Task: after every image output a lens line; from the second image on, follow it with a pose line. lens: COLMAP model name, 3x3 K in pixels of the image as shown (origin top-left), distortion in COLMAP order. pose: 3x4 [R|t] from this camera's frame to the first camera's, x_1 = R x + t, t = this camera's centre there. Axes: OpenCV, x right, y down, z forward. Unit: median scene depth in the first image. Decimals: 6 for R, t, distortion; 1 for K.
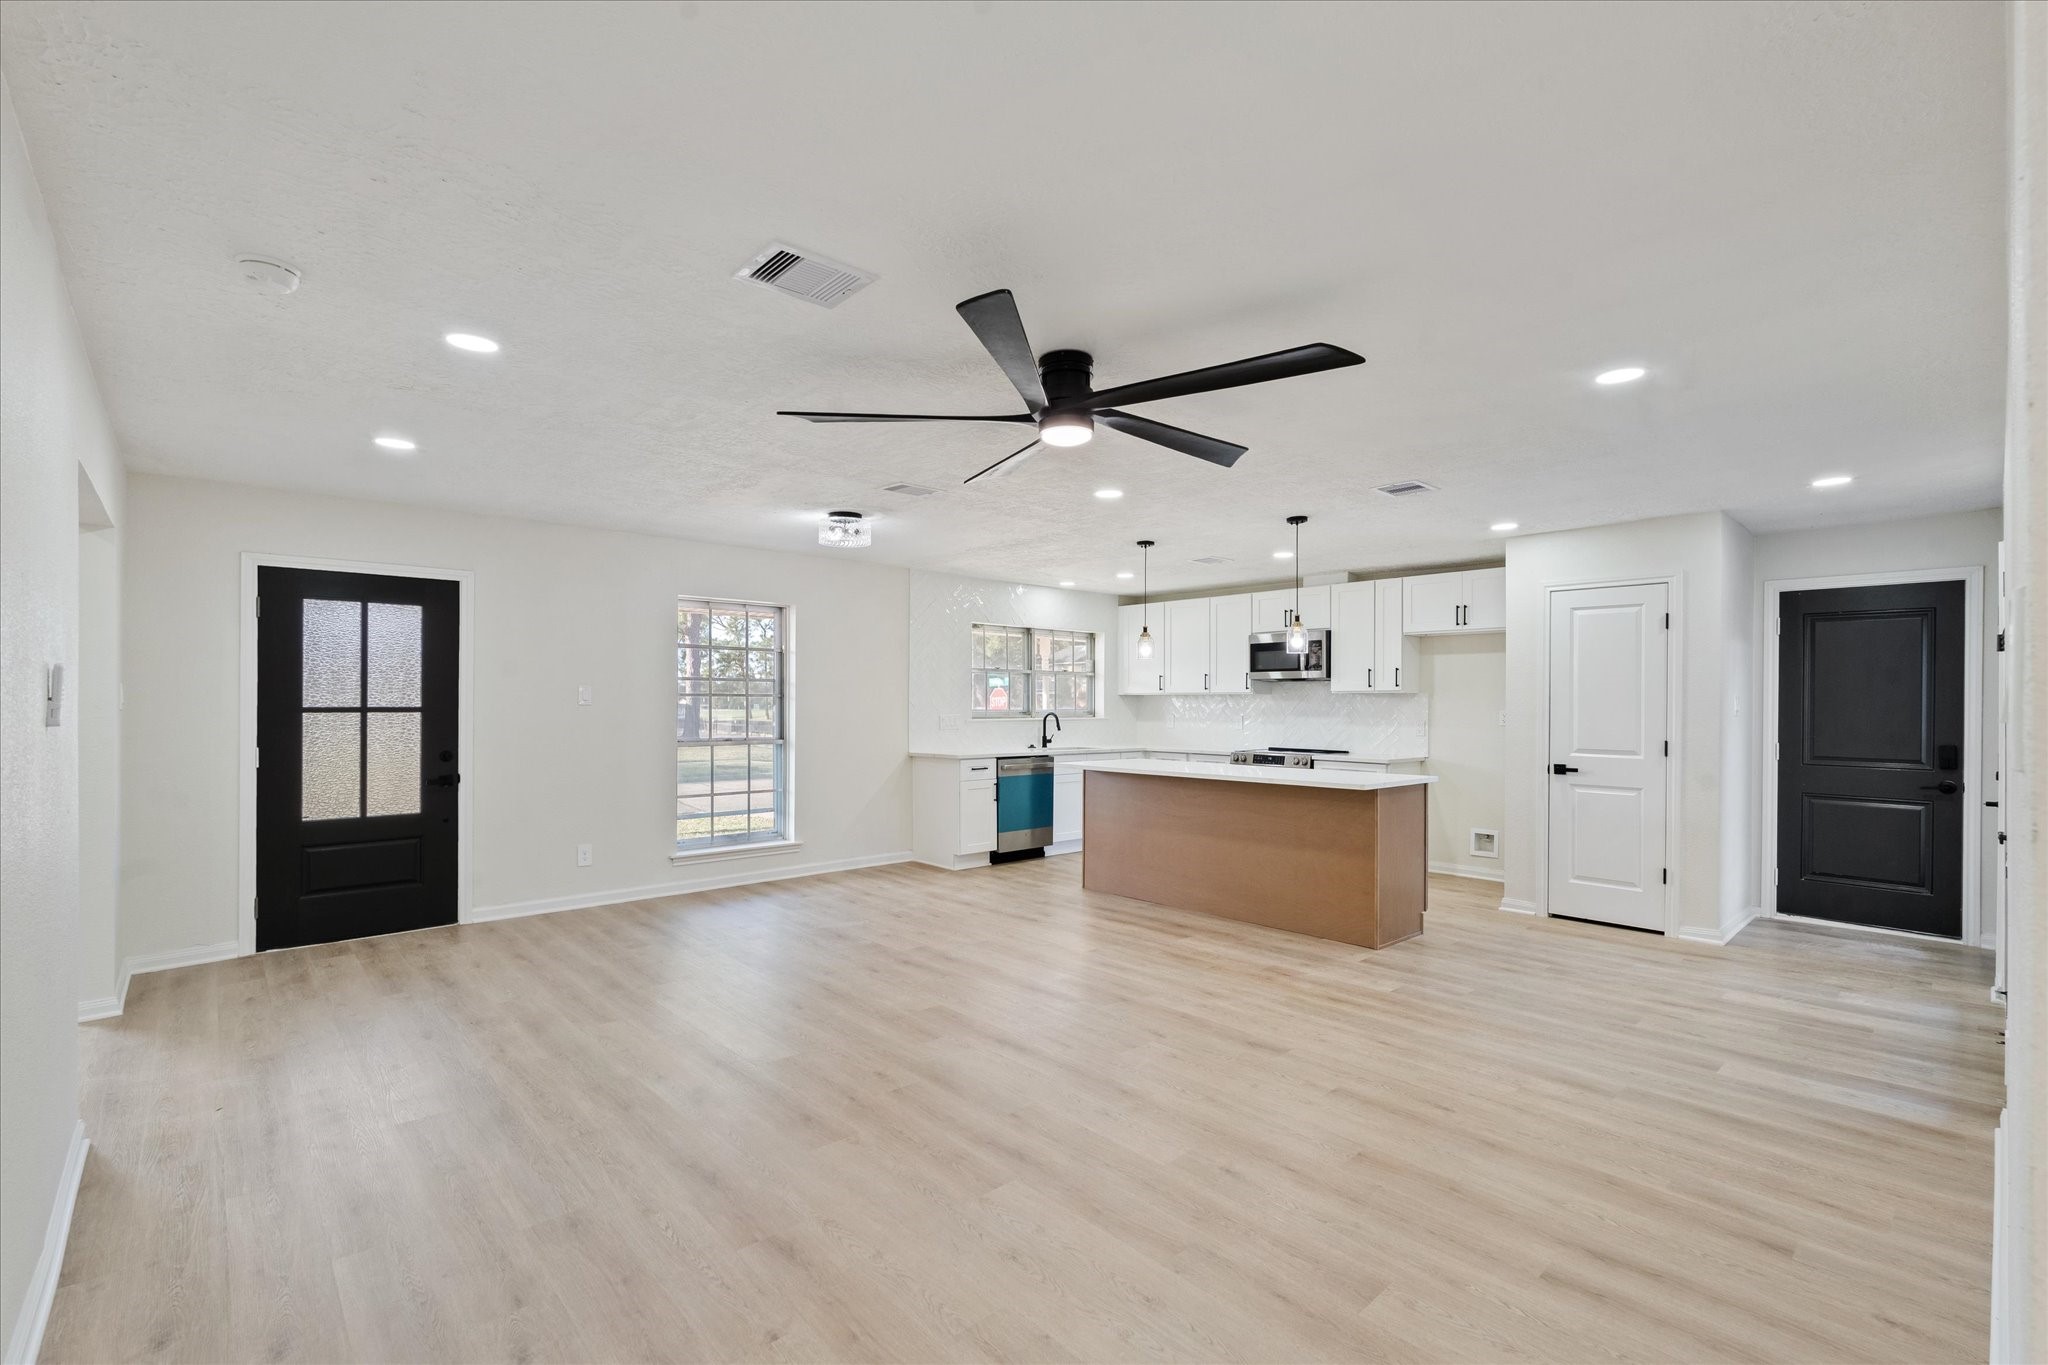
lens RADIAL K [[902.5, 0, 1027.5], [0, 902.5, 690.3], [0, 0, 1]] dist [-0.001994, 0.000019]
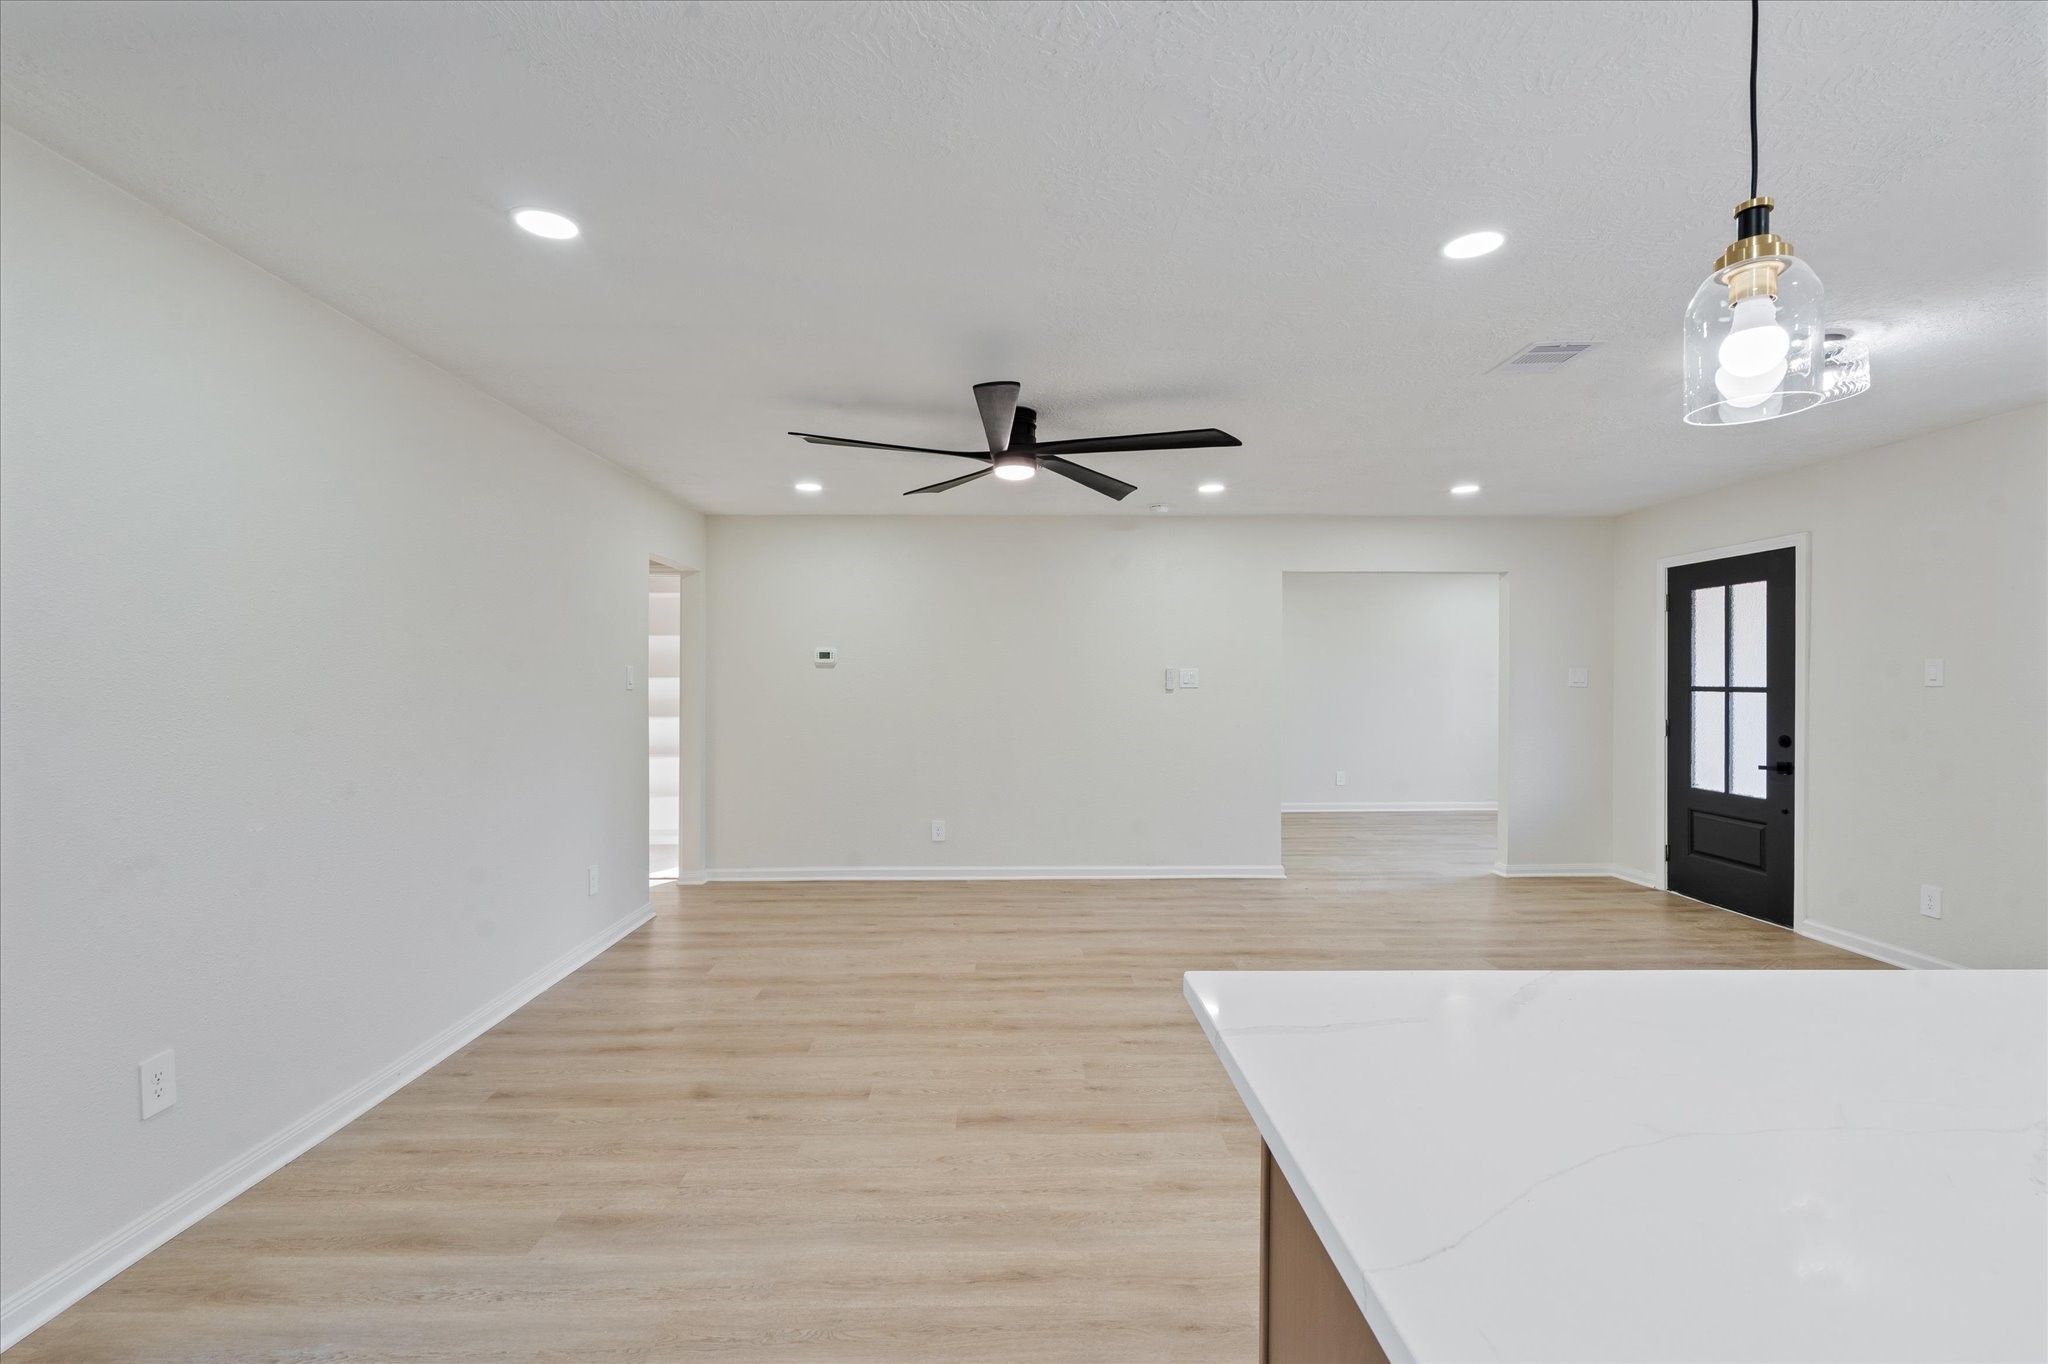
lens RADIAL K [[903.1, 0, 1022.0], [0, 903.1, 687.8], [0, 0, 1]] dist [-0.001276, 0.000195]
pose [[-0.665674, 0.003946, -0.746232, 0.723724], [0.008839, 0.999958, -0.002596, 0.018835], [0.746190, -0.008324, -0.665681, 1.356940]]
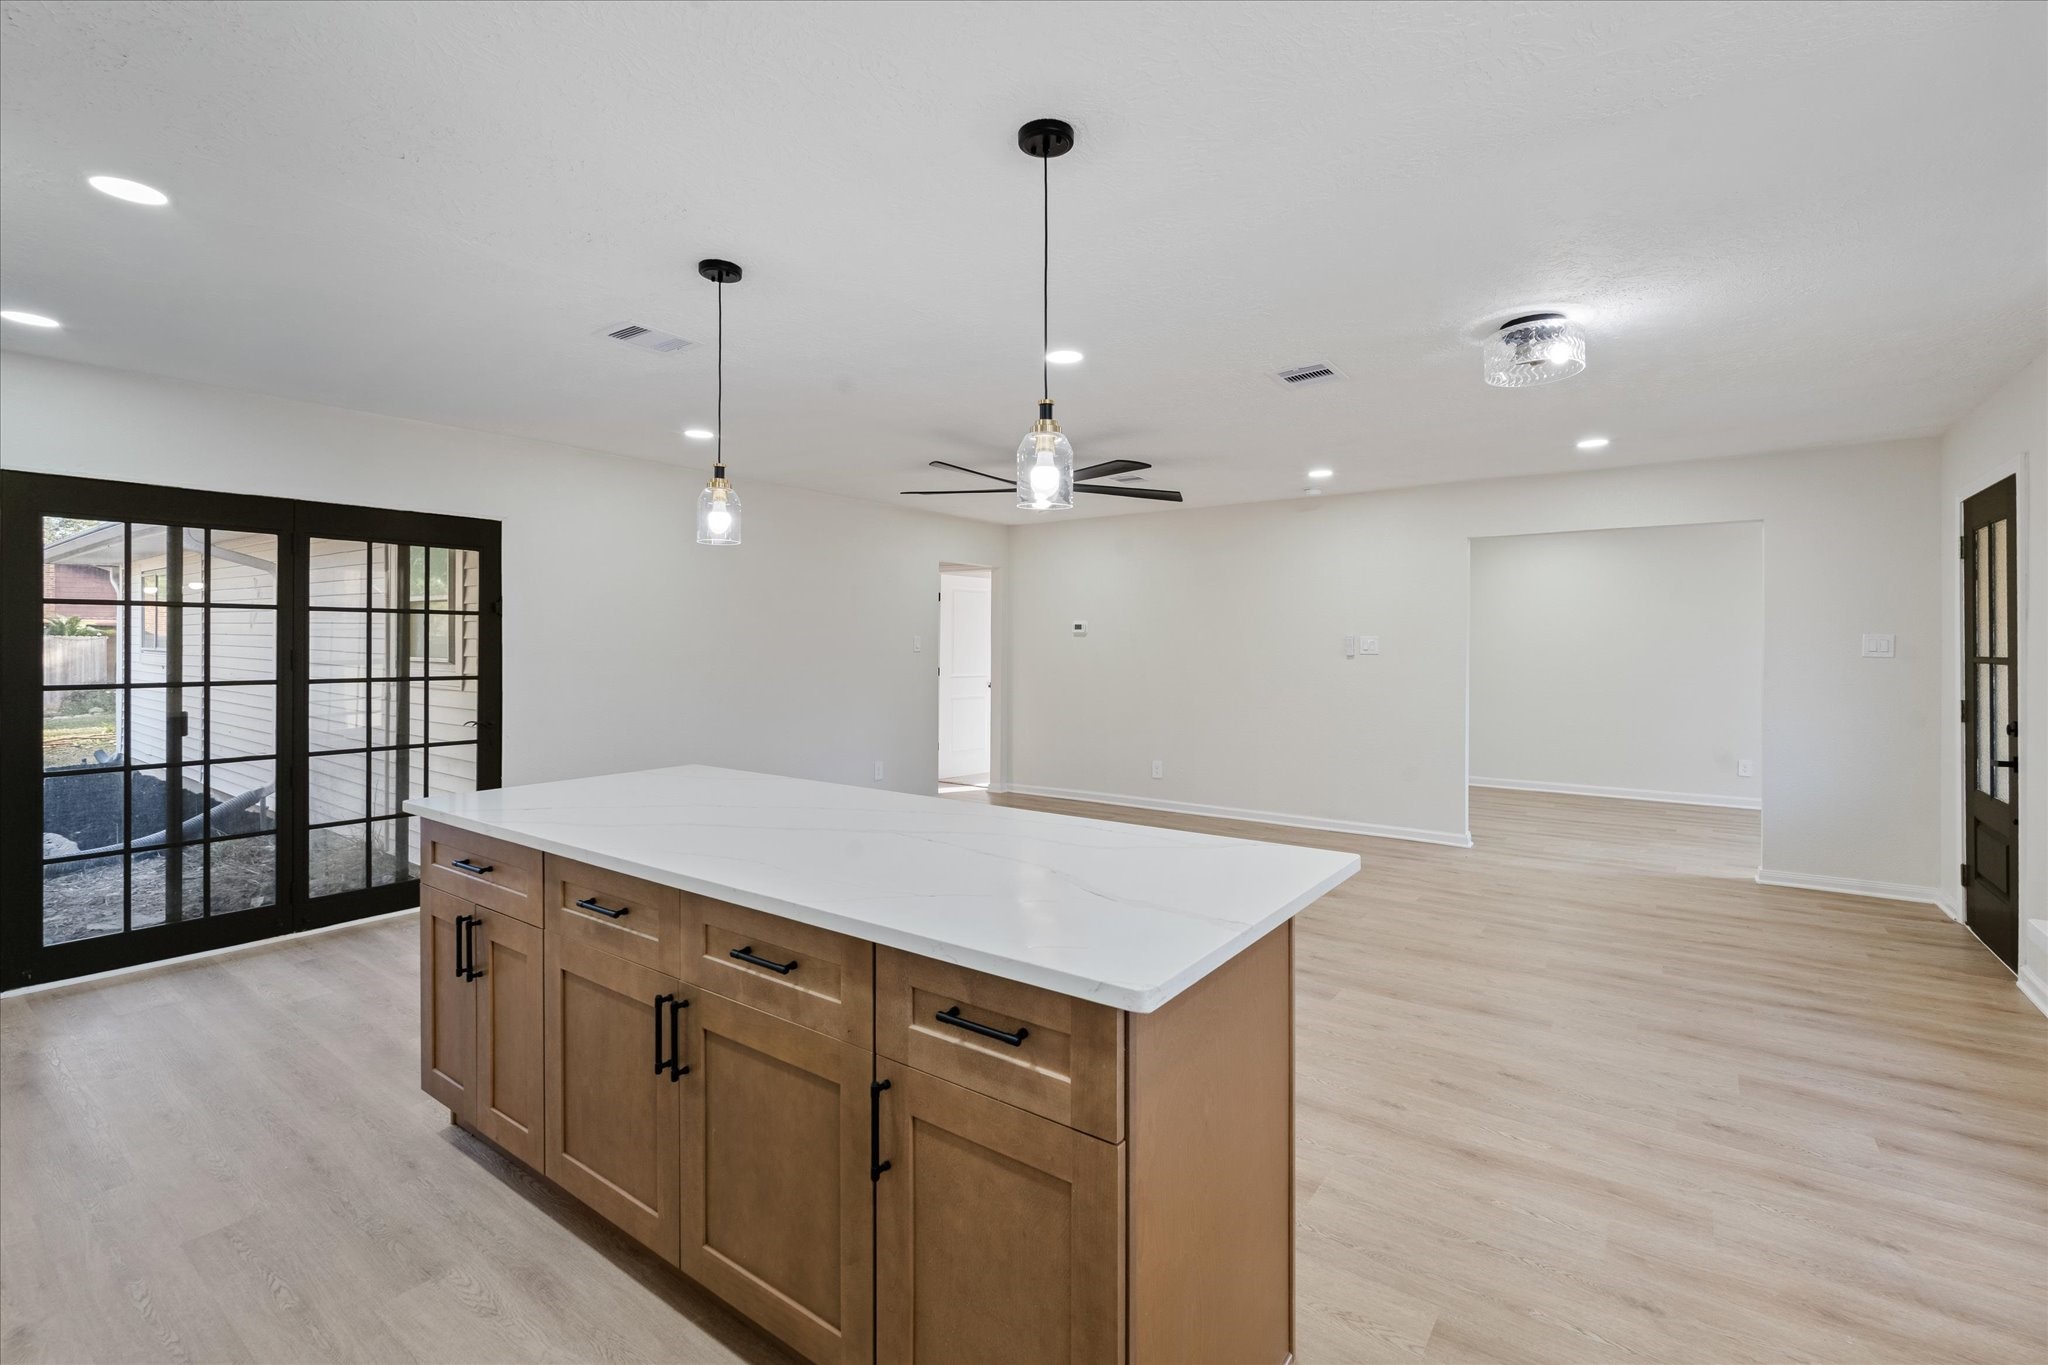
lens RADIAL K [[916.7, 0, 1023.0], [0, 916.7, 642.0], [0, 0, 1]] dist [-0.002036, -0.000313]
pose [[-0.983031, -0.005230, -0.183367, 0.306510], [-0.002091, 0.999848, -0.017308, 0.025855], [0.183430, -0.016631, -0.982892, 2.040096]]
